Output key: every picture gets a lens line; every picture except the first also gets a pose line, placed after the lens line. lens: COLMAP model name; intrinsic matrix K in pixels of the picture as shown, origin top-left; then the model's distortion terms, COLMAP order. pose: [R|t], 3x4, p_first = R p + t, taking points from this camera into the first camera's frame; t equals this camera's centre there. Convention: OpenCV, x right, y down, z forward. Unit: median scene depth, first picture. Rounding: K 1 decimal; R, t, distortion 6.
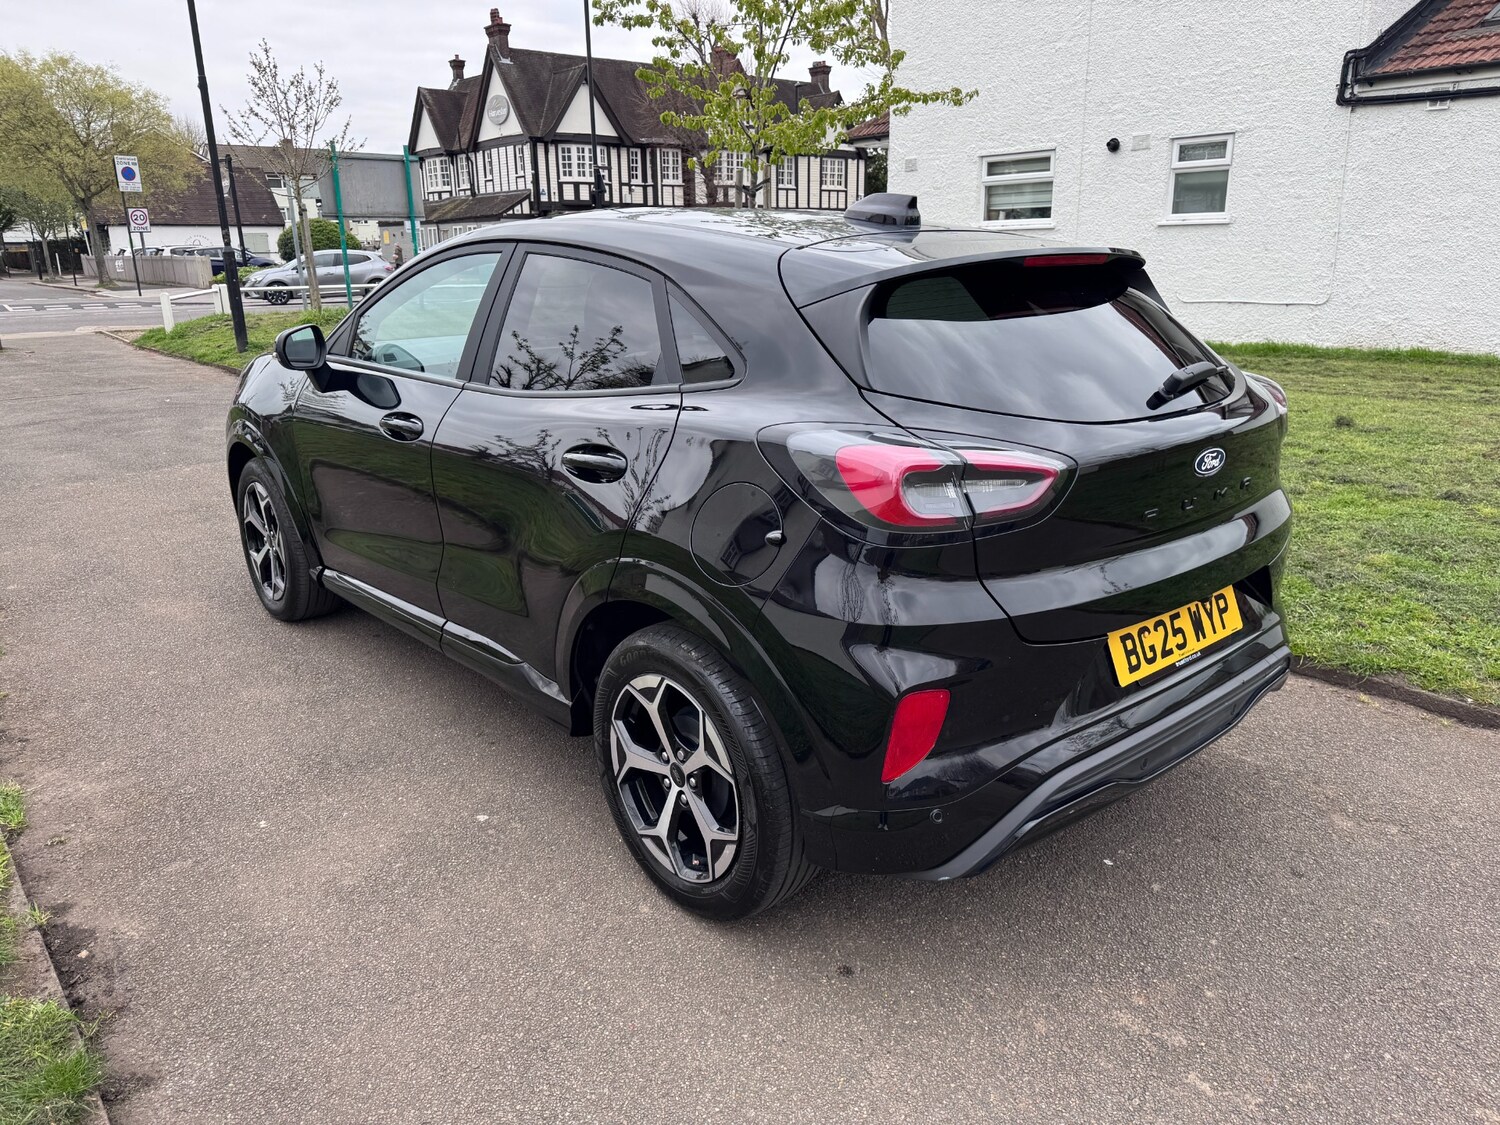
lens RADIAL K [[1111.9, 0, 780.7], [0, 1111.9, 552.1], [0, 0, 1]] dist [0.017221, -0.007907]
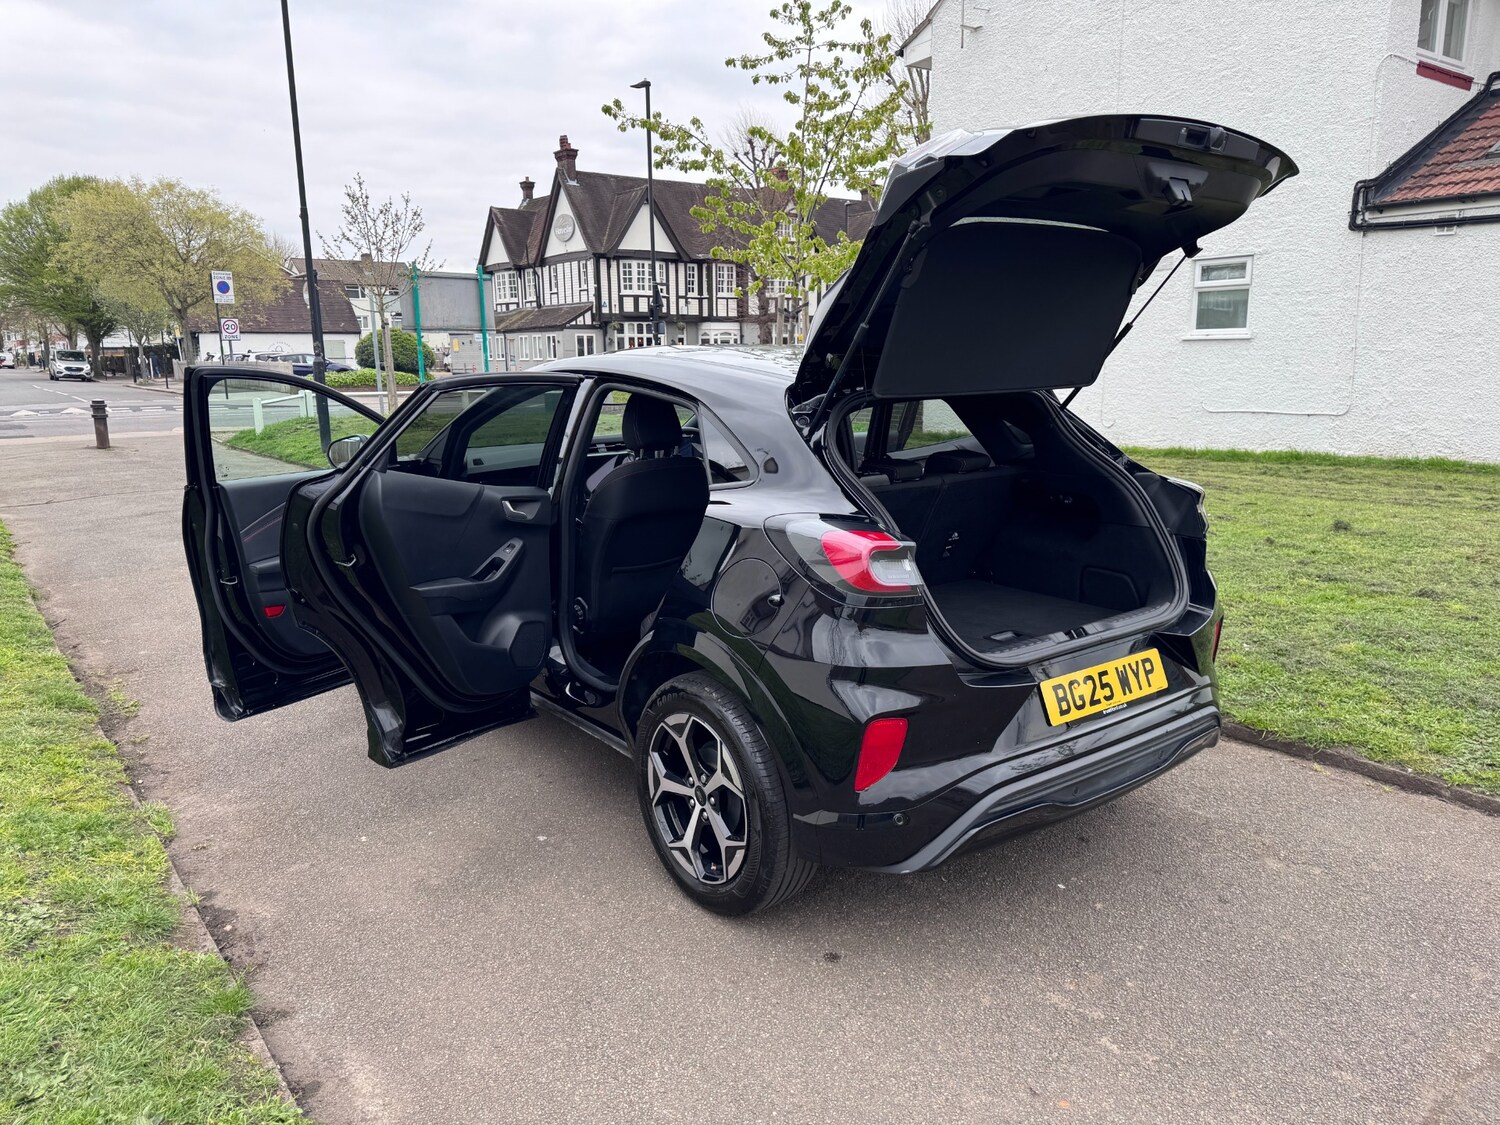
lens RADIAL K [[1105.0, 0, 769.1], [0, 1105.0, 557.8], [0, 0, 1]] dist [0.087283, -0.113138]
pose [[0.998405, 0.013015, -0.054934, 0.022516], [-0.017658, 0.996233, -0.084896, 0.018682], [0.053622, 0.085730, 0.994874, -0.119381]]
